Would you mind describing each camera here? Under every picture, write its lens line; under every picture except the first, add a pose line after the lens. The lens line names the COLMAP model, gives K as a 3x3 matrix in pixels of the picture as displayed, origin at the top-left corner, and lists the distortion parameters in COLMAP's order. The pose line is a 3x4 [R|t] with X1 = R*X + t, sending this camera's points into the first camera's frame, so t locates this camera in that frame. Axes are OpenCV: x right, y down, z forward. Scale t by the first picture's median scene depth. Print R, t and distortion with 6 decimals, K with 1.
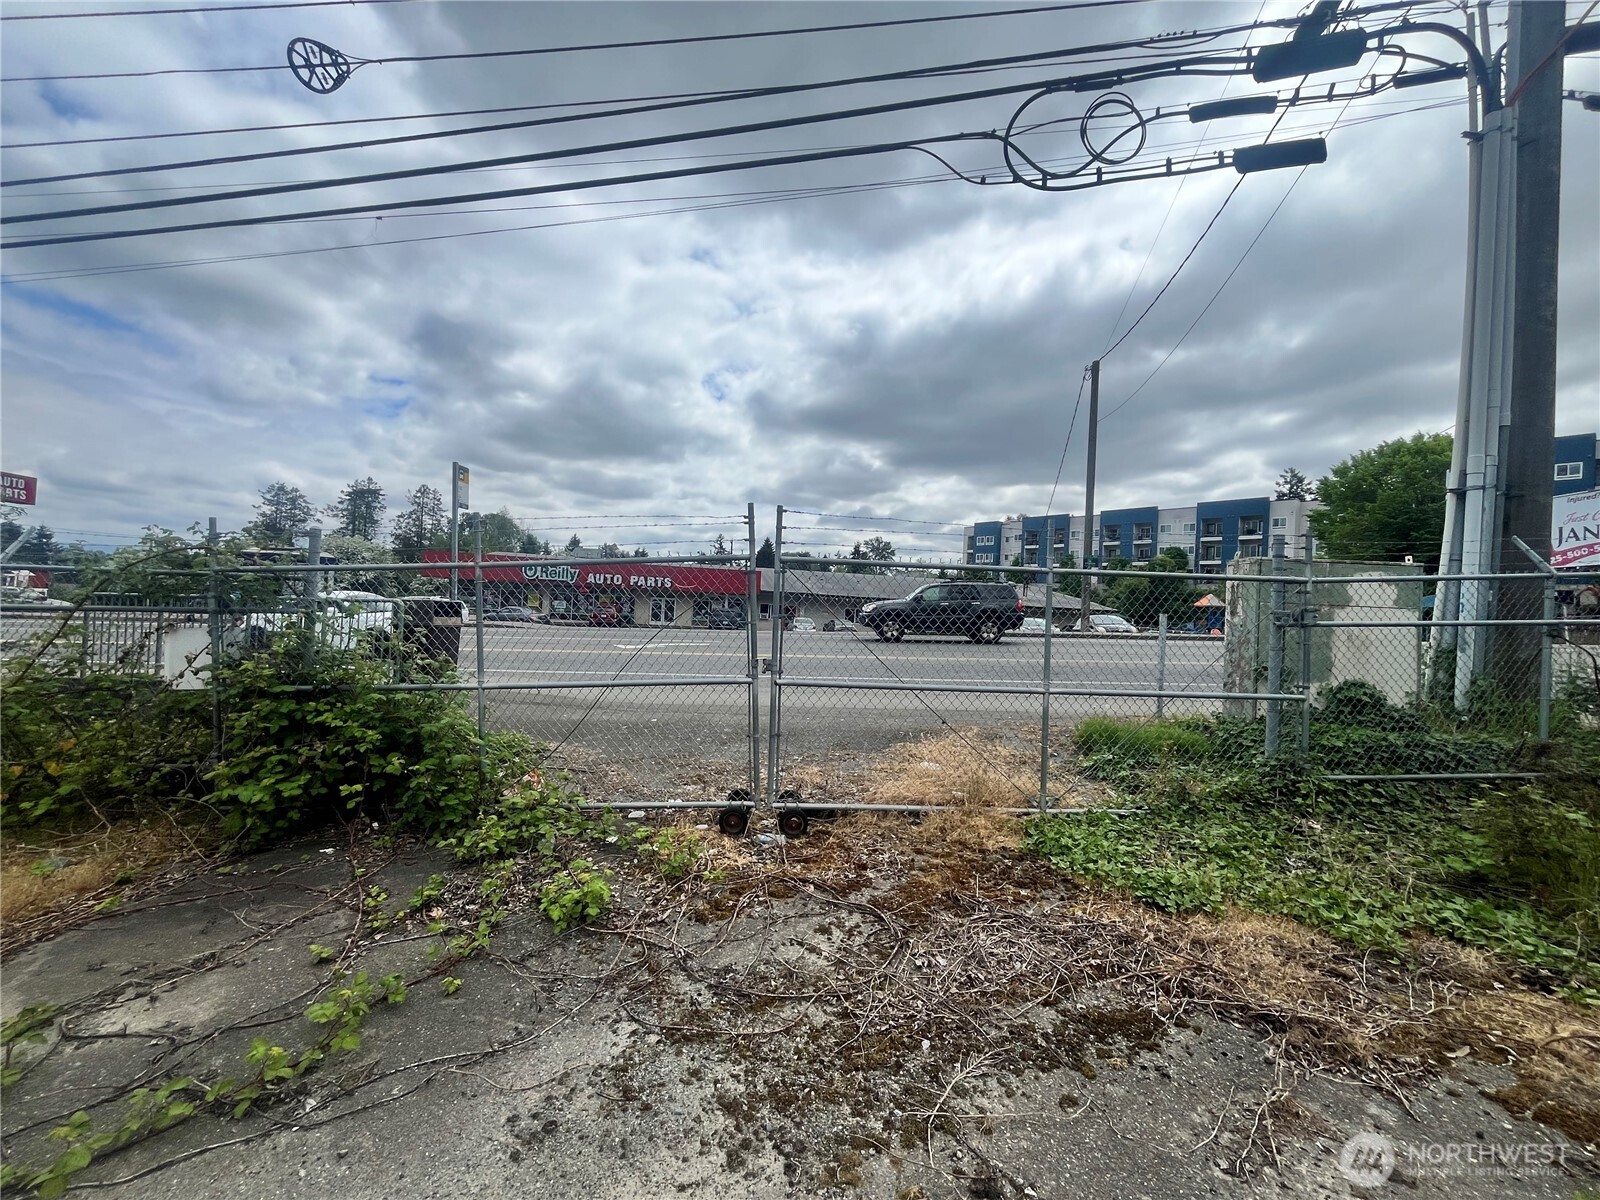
lens RADIAL K [[646.9, 0, 790.1], [0, 646.9, 605.9], [0, 0, 1]] dist [-0.012120, 0.001099]
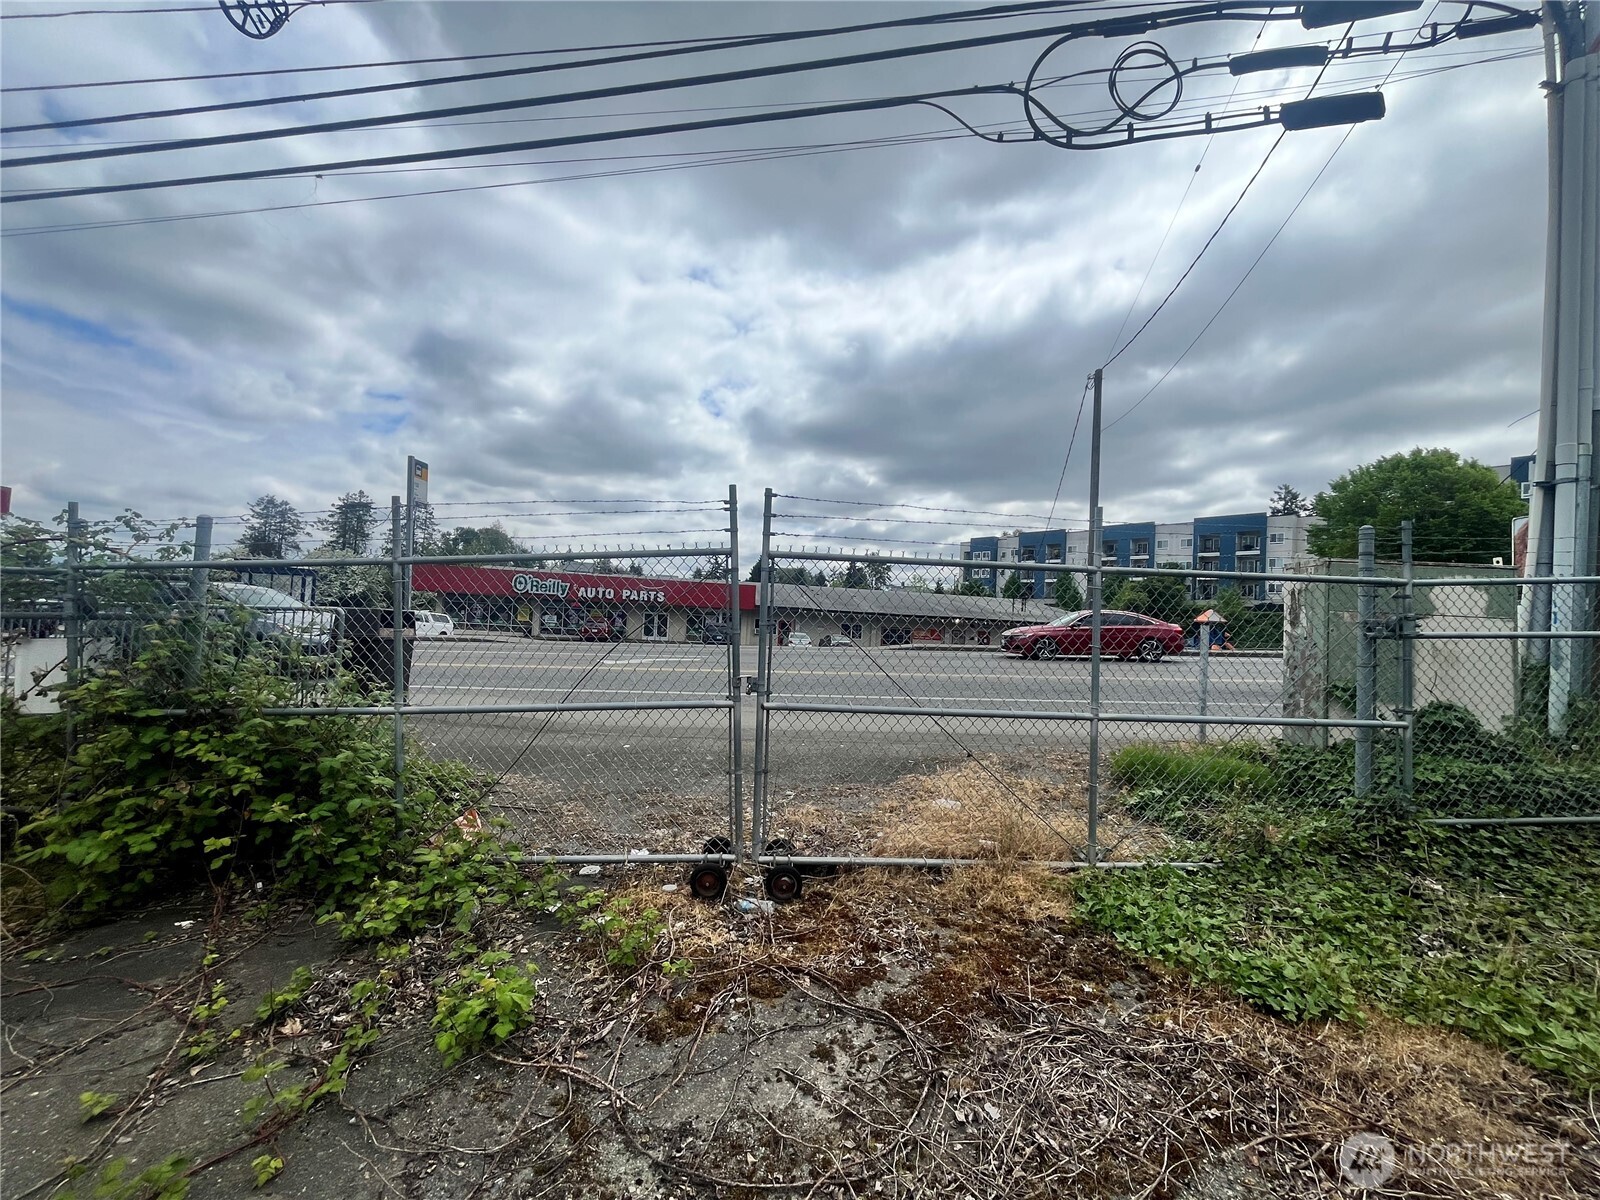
lens RADIAL K [[646.9, 0, 792.2], [0, 646.9, 604.3], [0, 0, 1]] dist [-0.012120, 0.001099]
pose [[0.999966, 0.001541, 0.008145, 0.005270], [-0.001319, 0.999628, -0.027241, 0.009068], [-0.008184, 0.027229, 0.999596, 0.131749]]
